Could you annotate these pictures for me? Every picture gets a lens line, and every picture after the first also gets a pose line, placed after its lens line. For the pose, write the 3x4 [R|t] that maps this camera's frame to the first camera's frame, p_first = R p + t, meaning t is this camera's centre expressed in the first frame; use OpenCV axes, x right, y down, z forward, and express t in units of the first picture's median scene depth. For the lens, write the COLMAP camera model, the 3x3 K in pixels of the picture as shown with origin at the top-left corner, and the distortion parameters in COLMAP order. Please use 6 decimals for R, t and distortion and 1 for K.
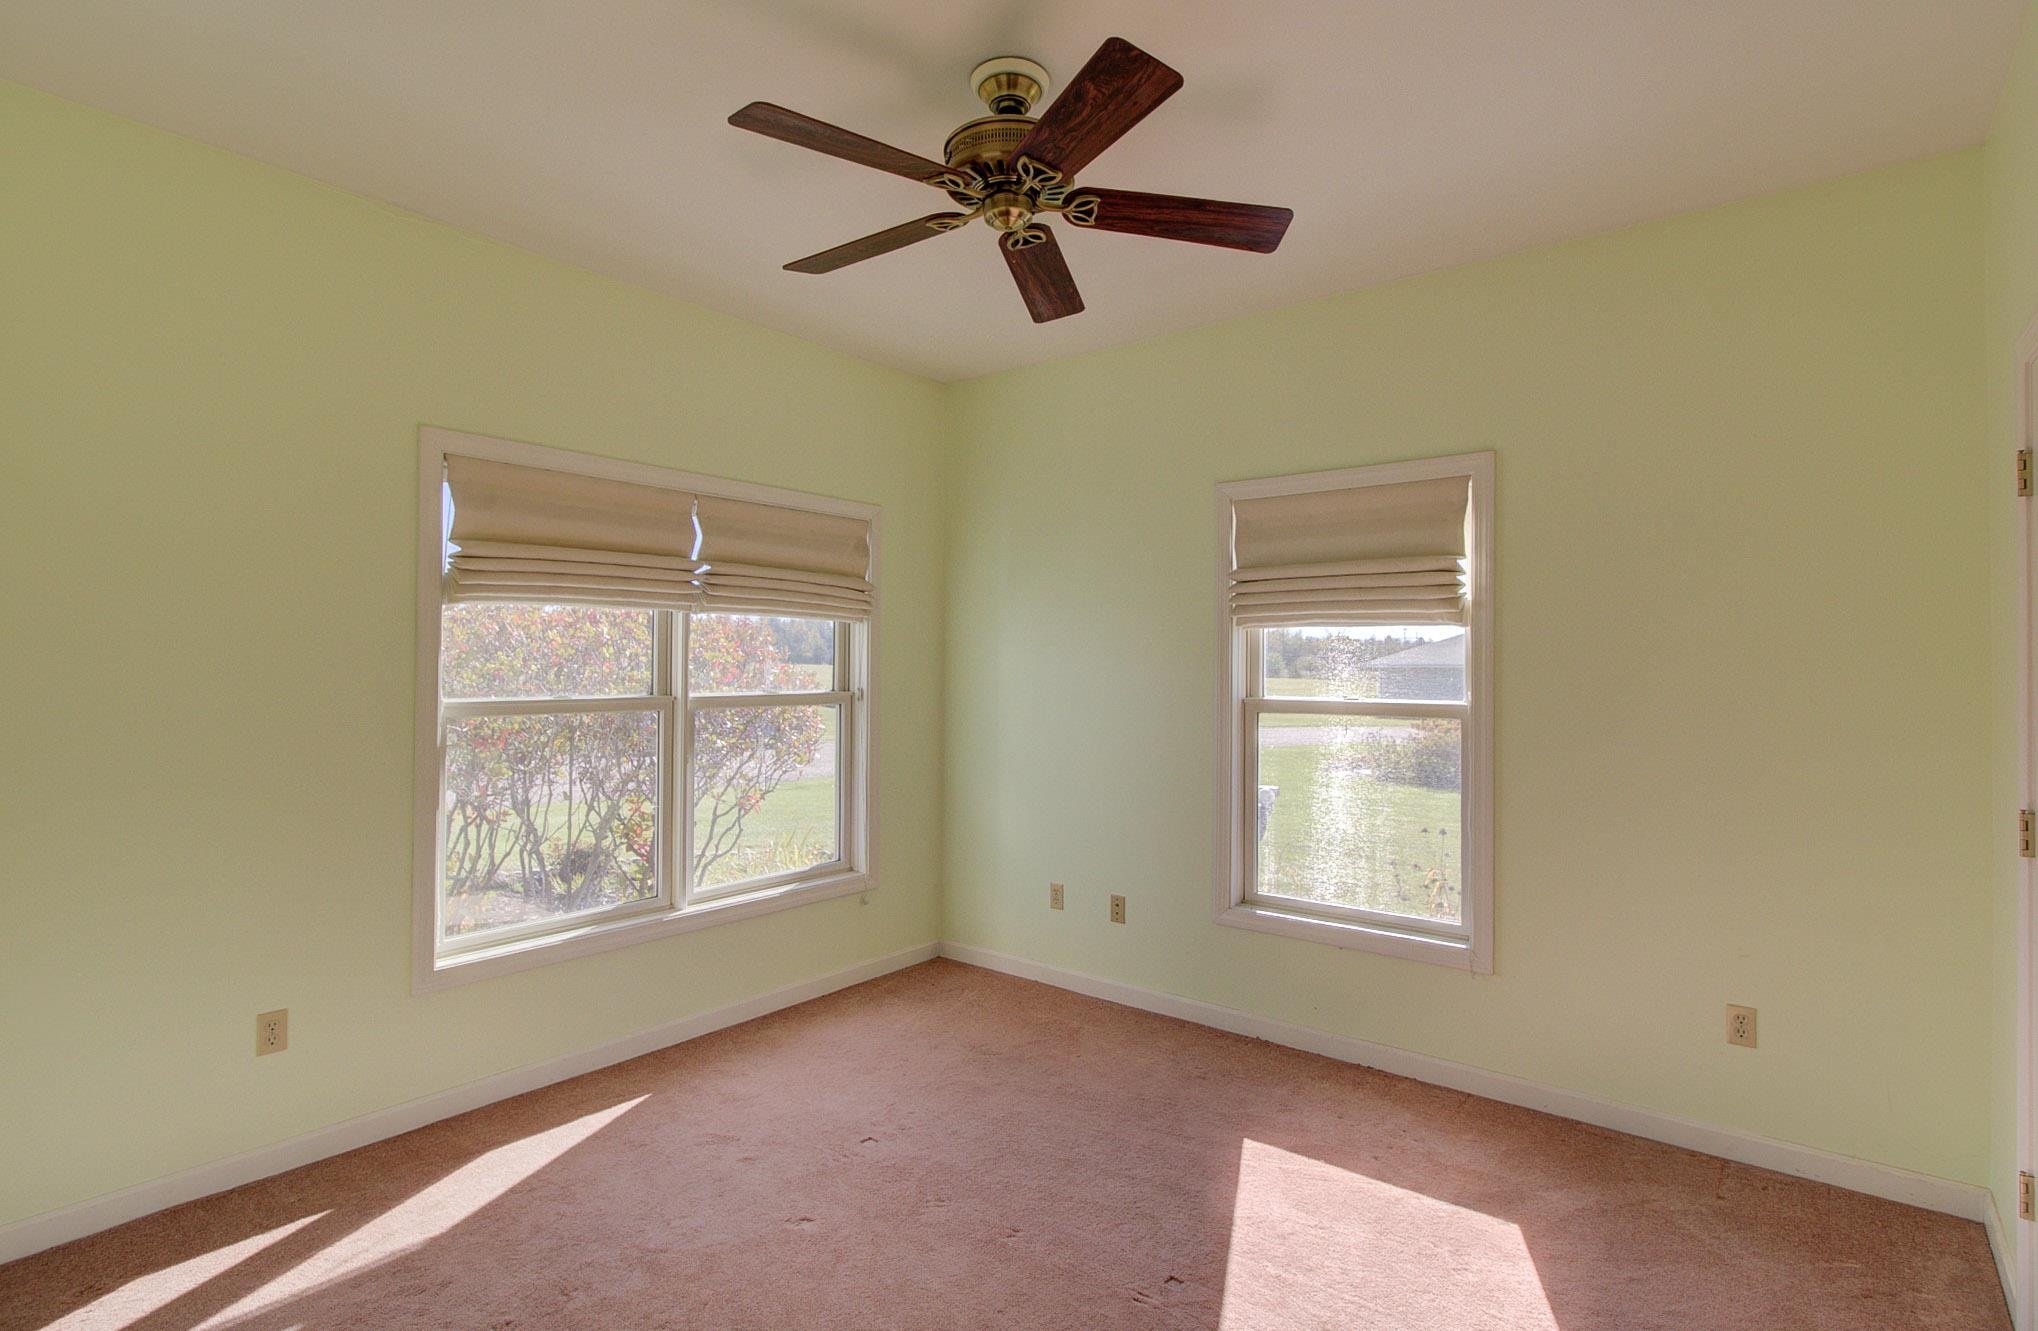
lens RADIAL K [[942.4, 0, 1022.2], [0, 942.4, 650.4], [0, 0, 1]] dist [-0.002635, -0.000128]
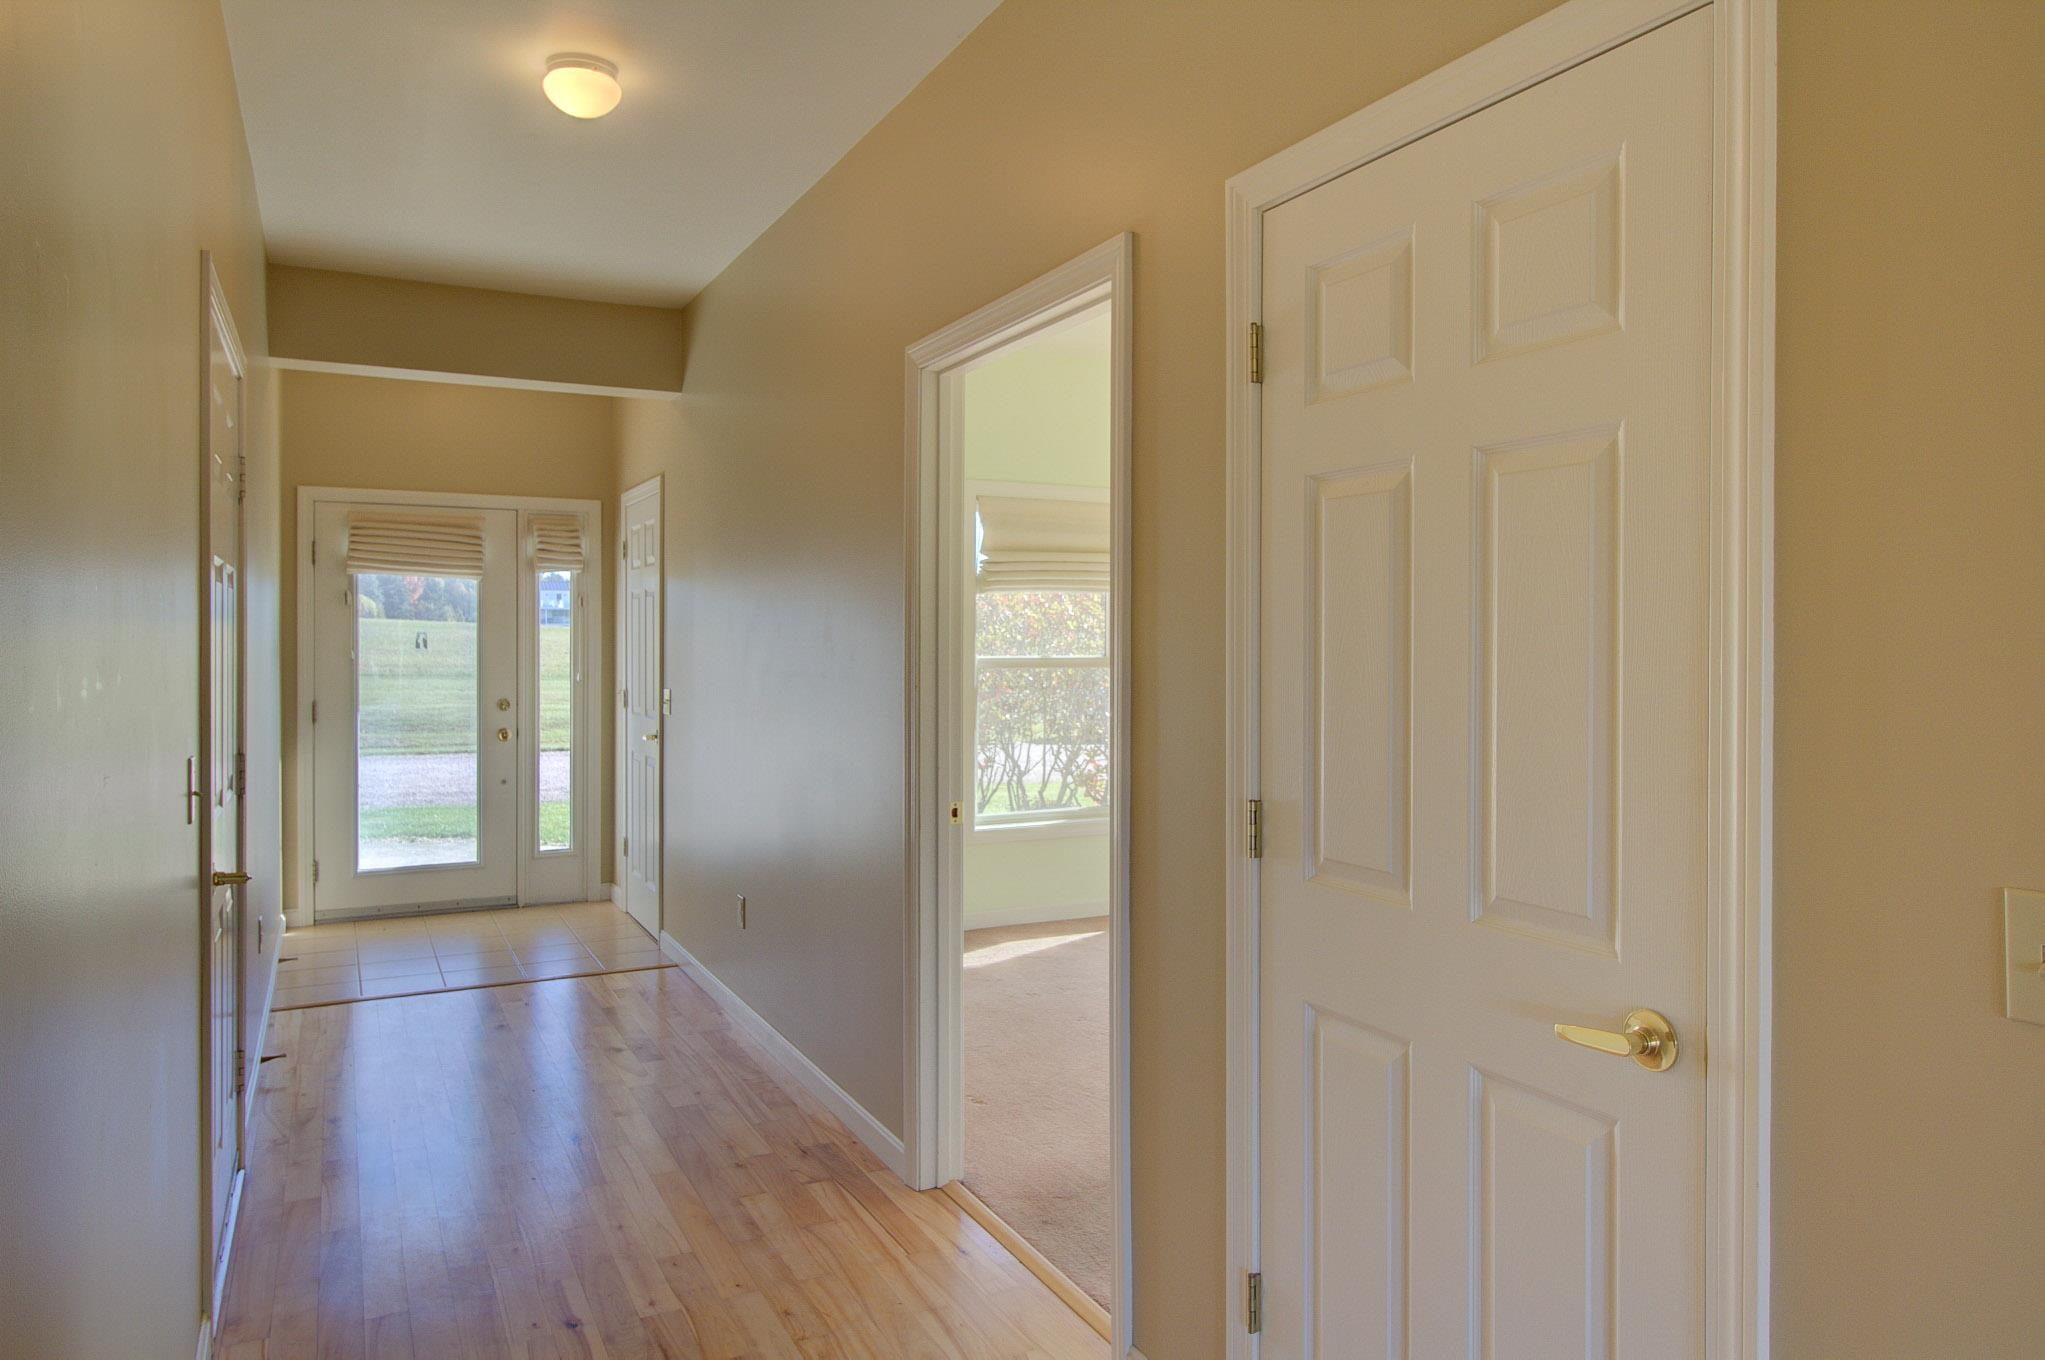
lens RADIAL K [[1300.7, 0, 1001.2], [0, 1300.7, 647.6], [0, 0, 1]] dist [0.011149, -0.000562]
pose [[0.899934, 0.001068, -0.436025, 0.240253], [0.006765, 0.999842, 0.016411, 0.002690], [0.435973, -0.017718, 0.899785, -0.622720]]
